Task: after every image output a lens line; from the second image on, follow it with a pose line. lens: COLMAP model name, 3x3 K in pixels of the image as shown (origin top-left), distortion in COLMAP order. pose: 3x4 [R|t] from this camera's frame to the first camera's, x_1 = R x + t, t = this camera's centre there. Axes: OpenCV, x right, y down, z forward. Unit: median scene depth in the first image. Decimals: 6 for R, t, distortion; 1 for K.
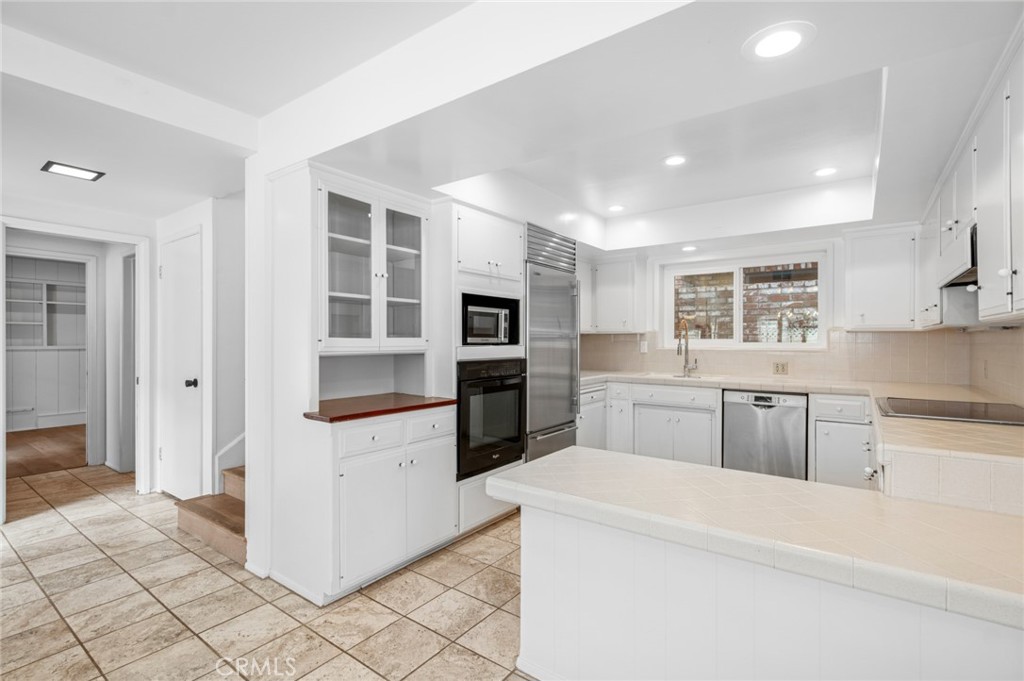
lens RADIAL K [[472.7, 0, 515.4], [0, 472.7, 337.5], [0, 0, 1]] dist [0.003911, -0.000383]
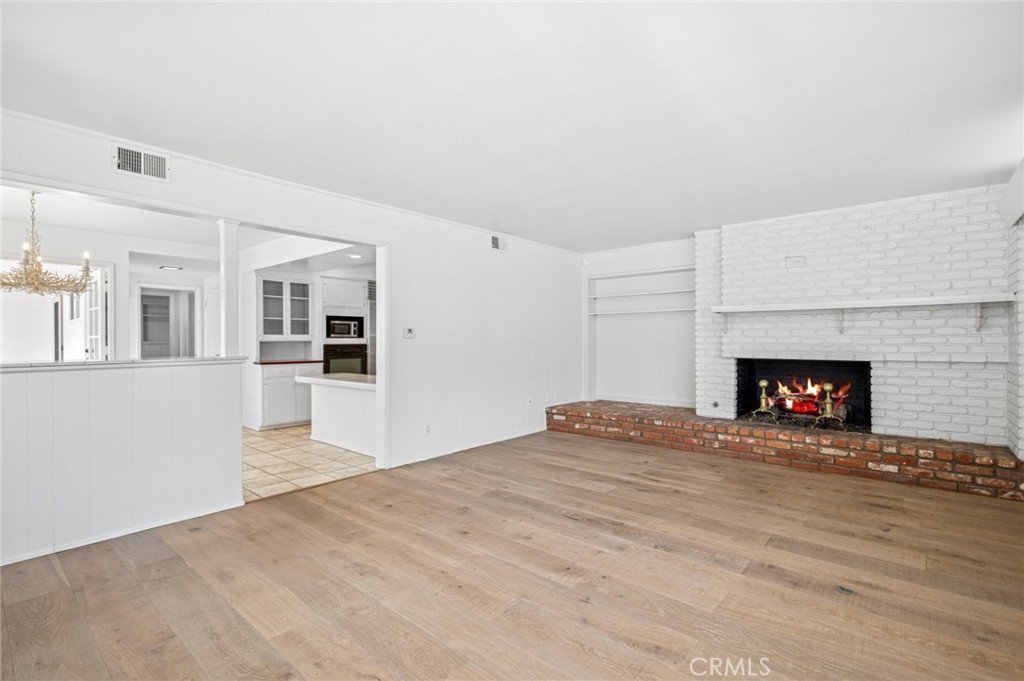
lens RADIAL K [[472.7, 0, 517.3], [0, 472.7, 335.6], [0, 0, 1]] dist [0.003911, -0.000383]
pose [[0.997166, -0.005311, -0.075047, 1.013170], [0.005054, 0.999981, -0.003619, 0.019264], [0.075065, 0.003230, 0.997173, -1.277558]]
